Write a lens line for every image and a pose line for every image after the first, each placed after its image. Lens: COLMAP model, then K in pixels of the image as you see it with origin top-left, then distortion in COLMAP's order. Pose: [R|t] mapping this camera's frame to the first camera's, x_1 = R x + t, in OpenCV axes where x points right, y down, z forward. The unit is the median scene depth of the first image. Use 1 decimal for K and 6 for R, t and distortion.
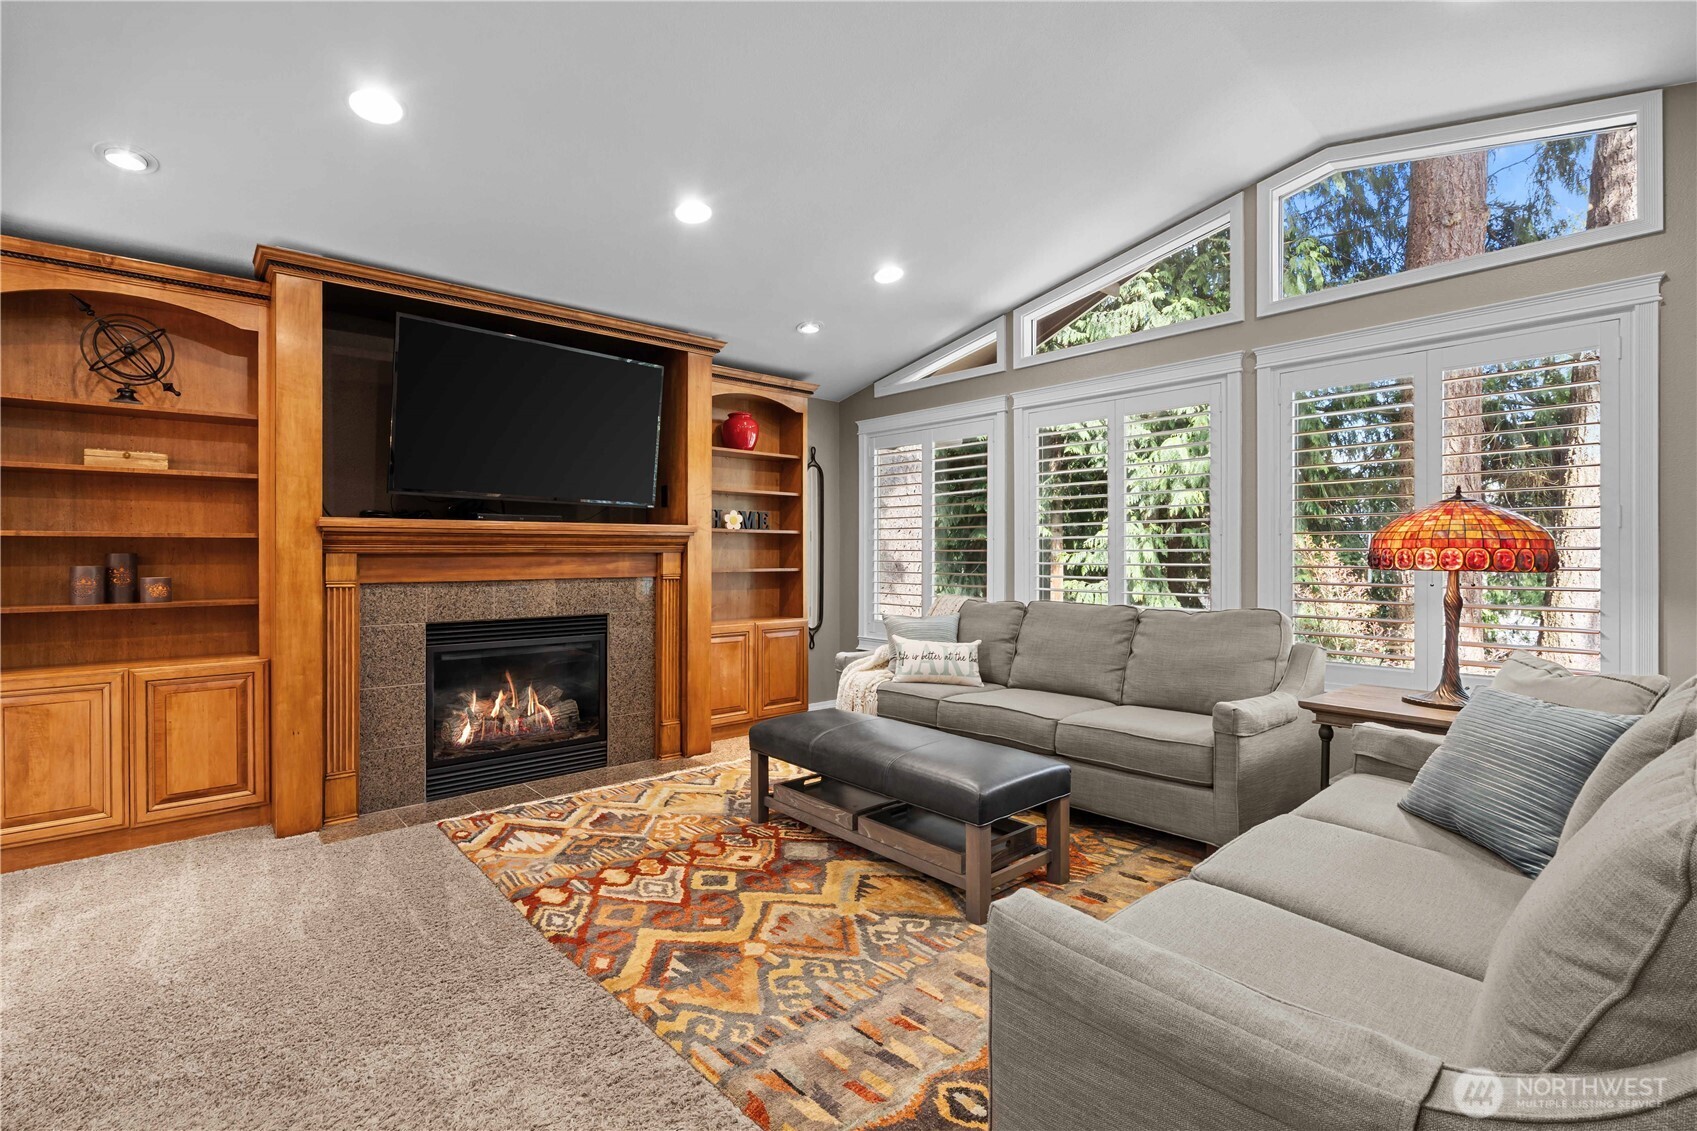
lens RADIAL K [[772.5, 0, 842.6], [0, 772.5, 556.8], [0, 0, 1]] dist [-0.007315, 0.003860]
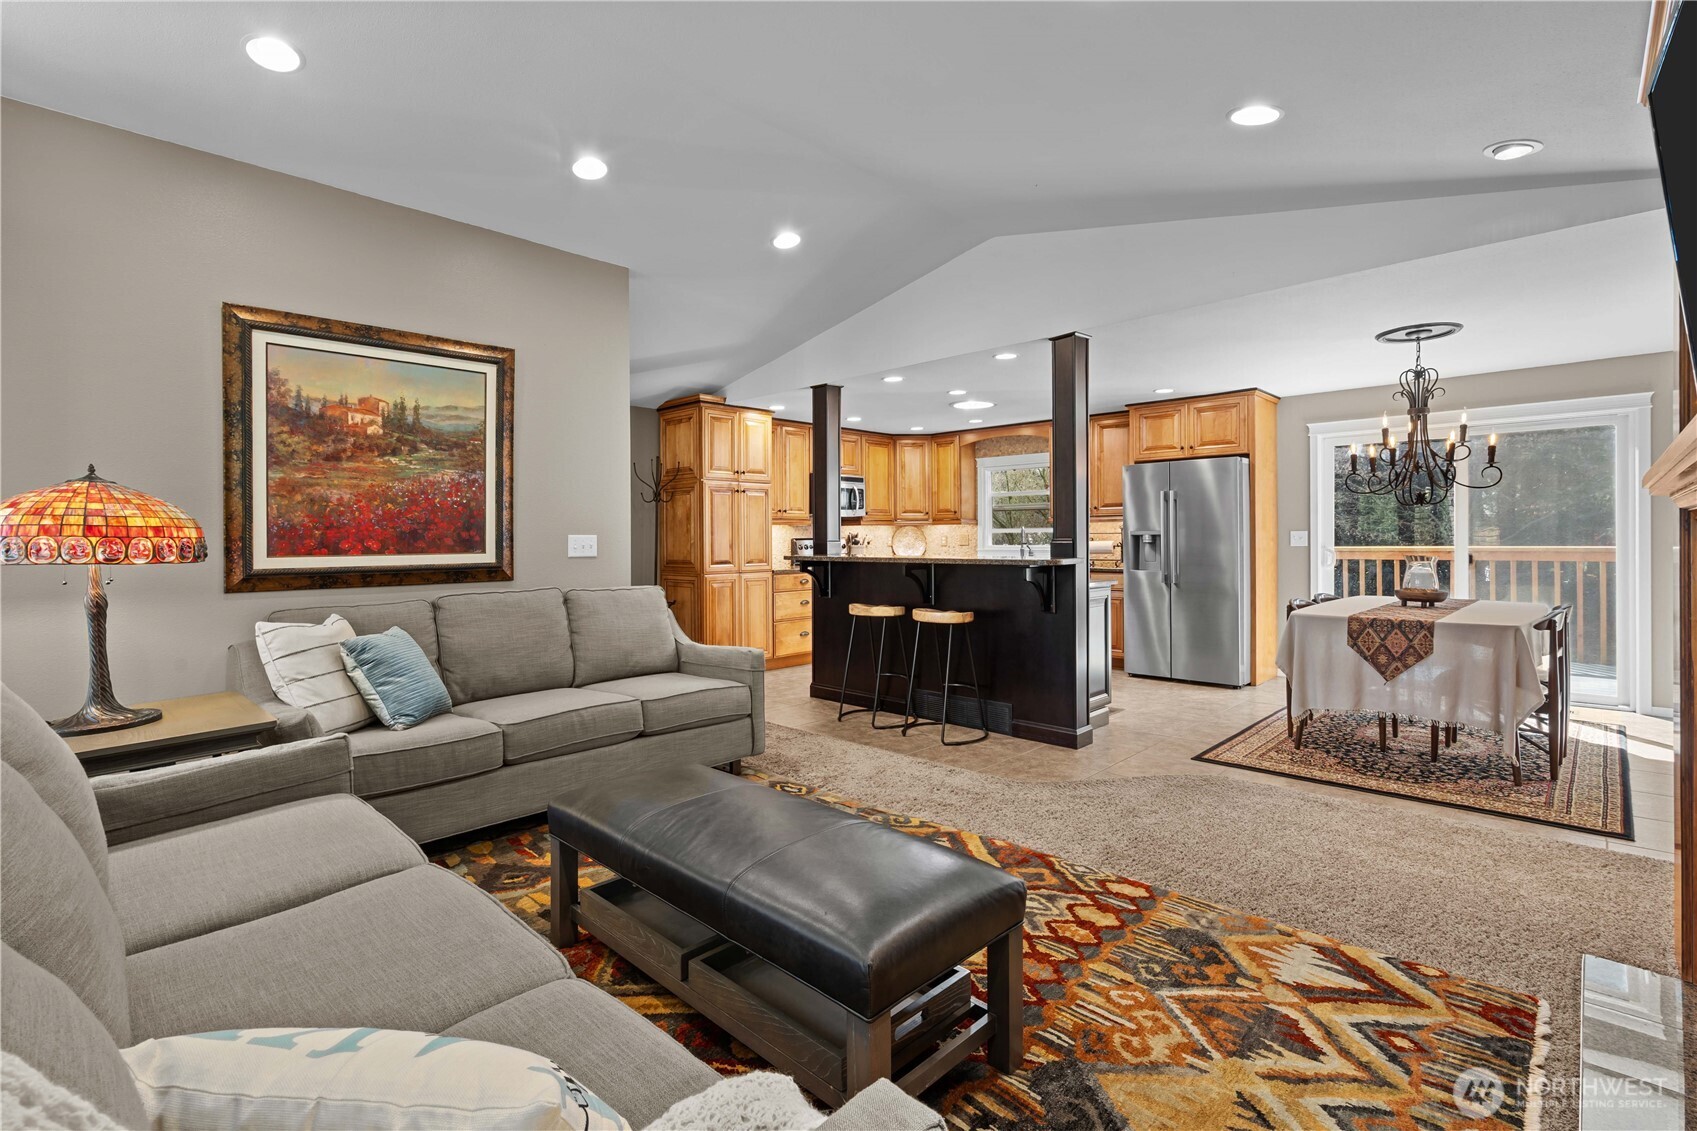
lens RADIAL K [[772.5, 0, 818.9], [0, 772.5, 536.4], [0, 0, 1]] dist [-0.007315, 0.003860]
pose [[-0.999019, 0.009633, -0.043223, 0.038068], [0.009339, 0.999932, 0.006995, -0.011854], [0.043287, 0.006584, -0.999041, 1.619659]]
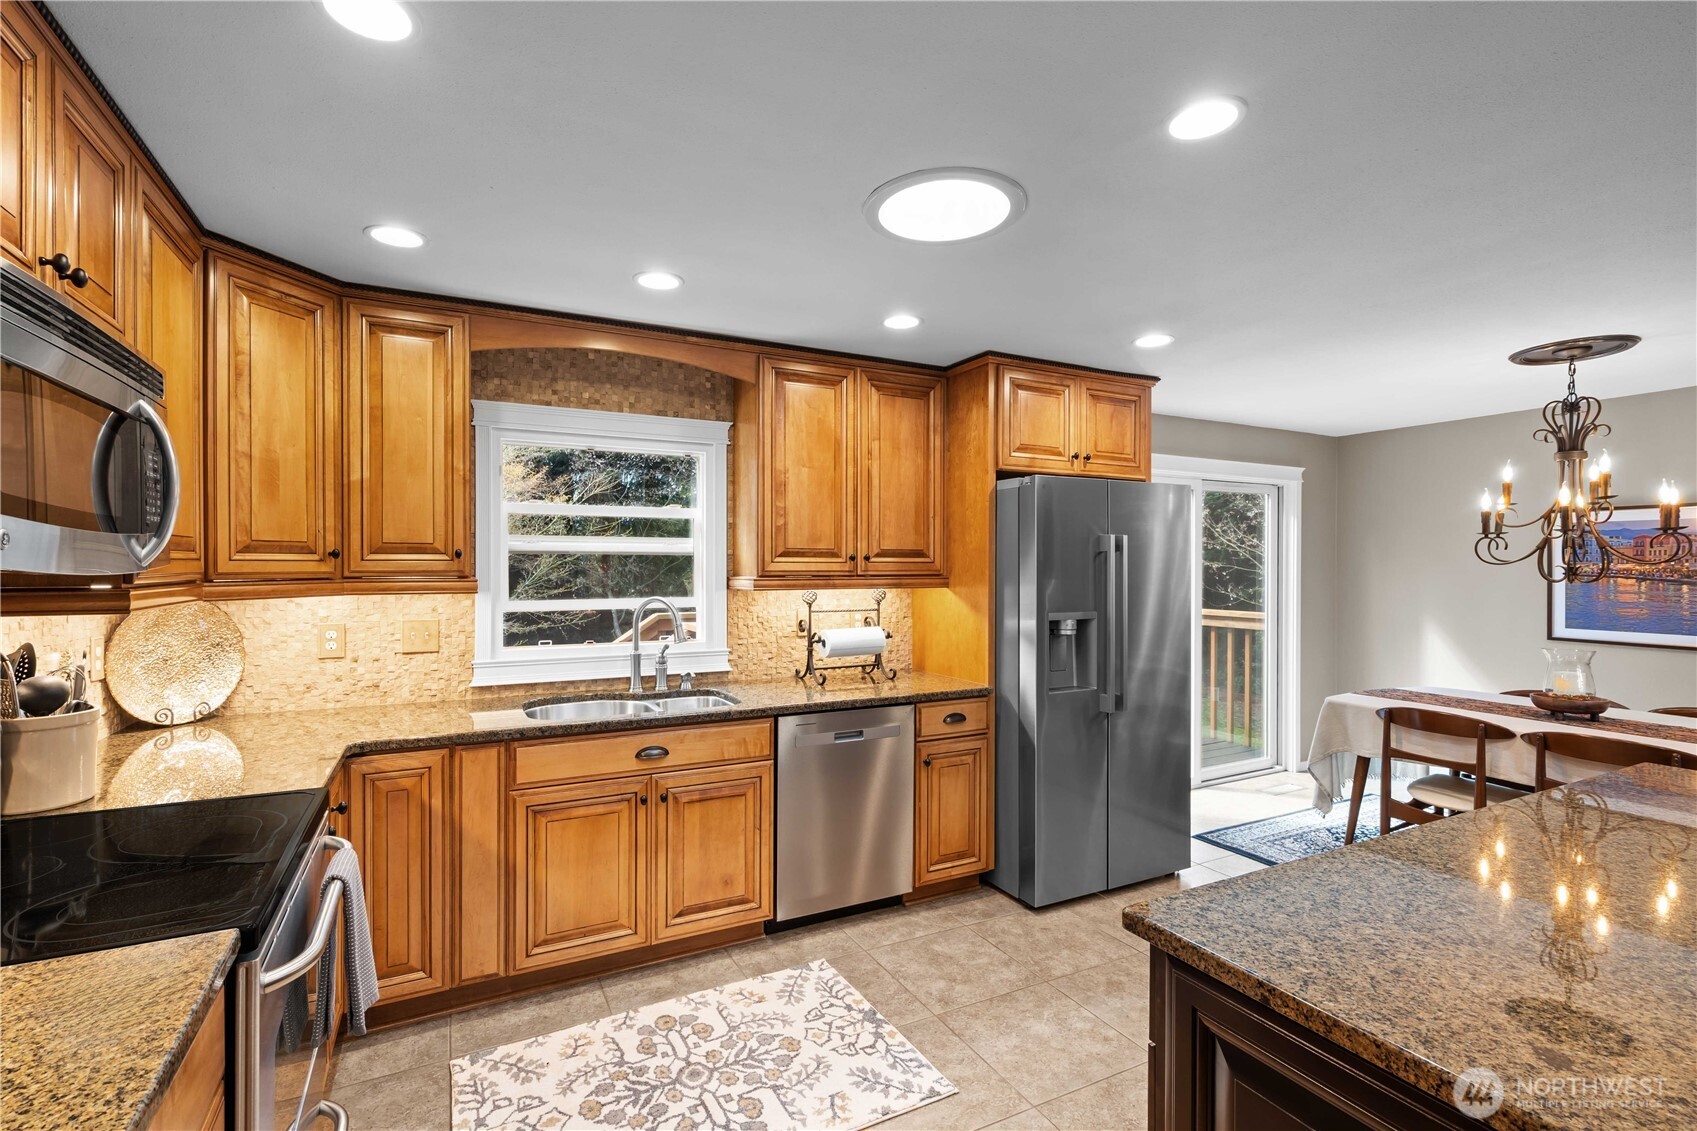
lens RADIAL K [[772.5, 0, 831.0], [0, 772.5, 571.6], [0, 0, 1]] dist [-0.007315, 0.003860]
pose [[-0.263073, 0.011819, -0.964704, 0.149826], [-0.008383, 0.999859, 0.014536, -0.070746], [0.964740, 0.011911, -0.262937, -0.422221]]
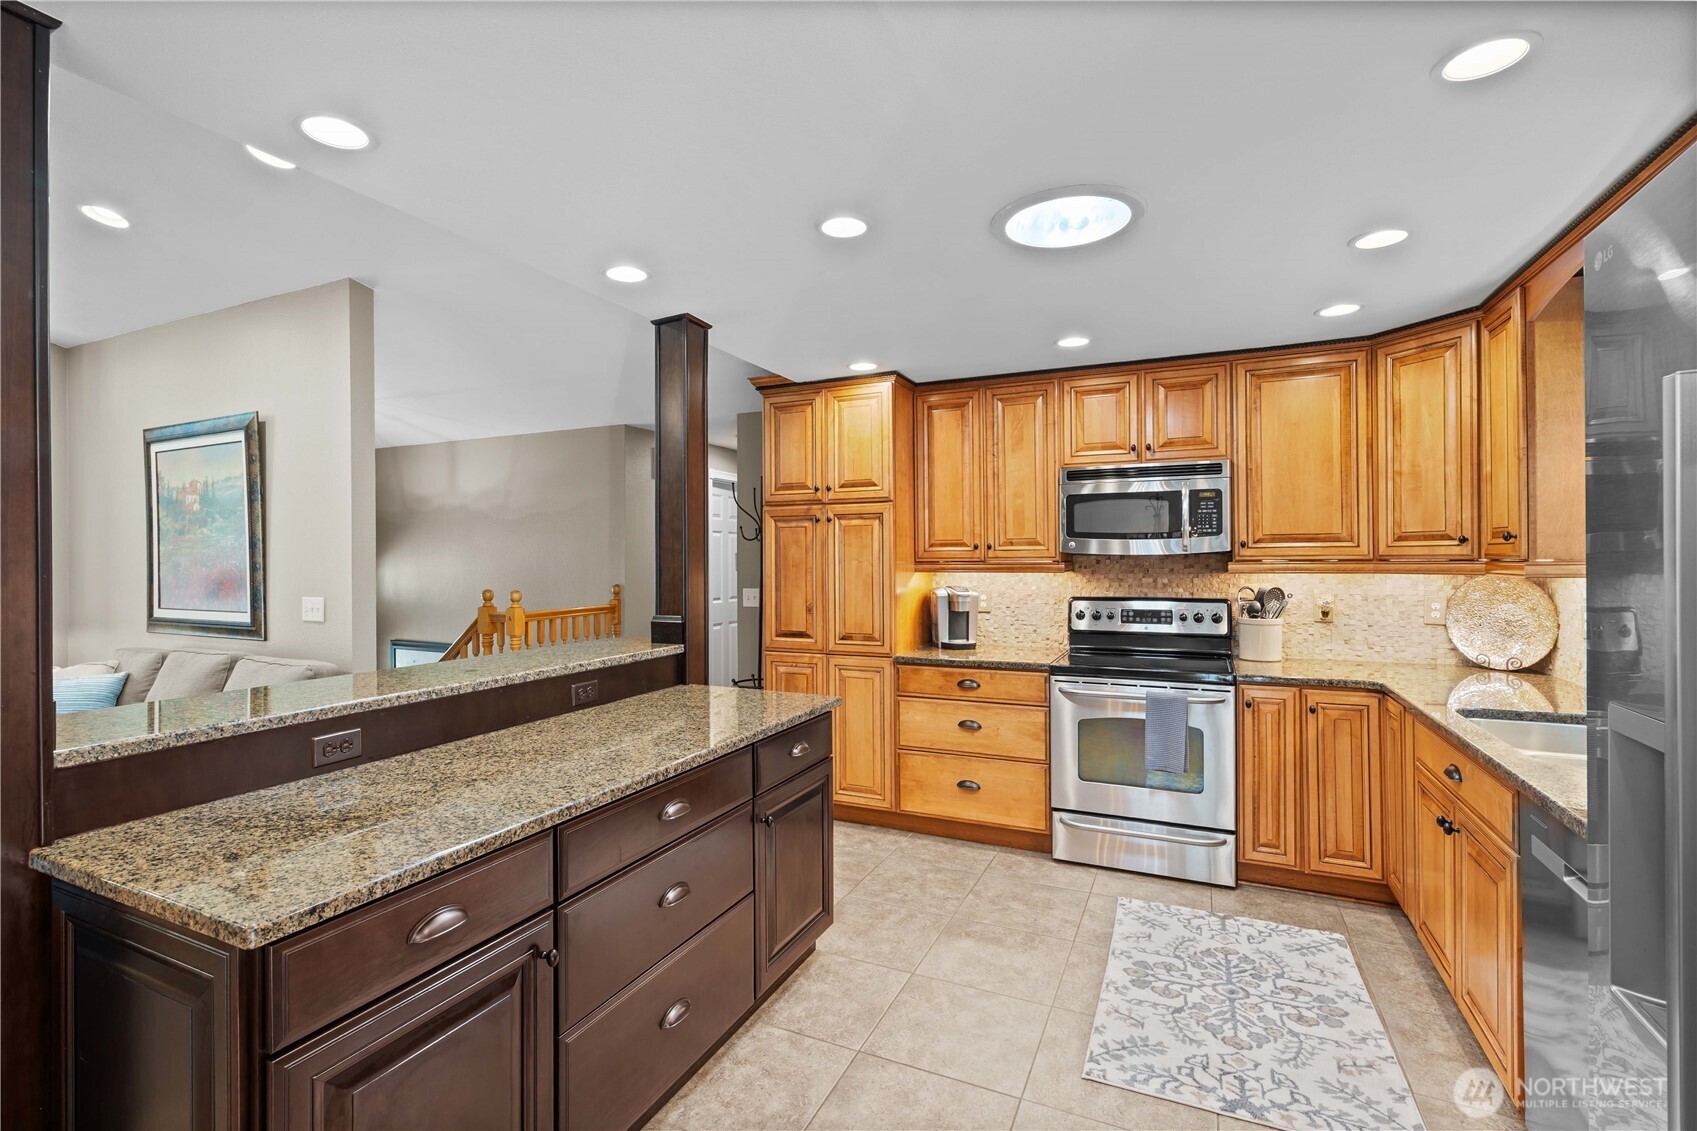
lens RADIAL K [[772.5, 0, 823.1], [0, 772.5, 554.9], [0, 0, 1]] dist [-0.007315, 0.003860]
pose [[-0.373984, 0.008836, 0.927393, -1.040445], [0.012747, 0.999909, -0.004386, -0.059589], [-0.927347, 0.010181, -0.374063, -0.041439]]
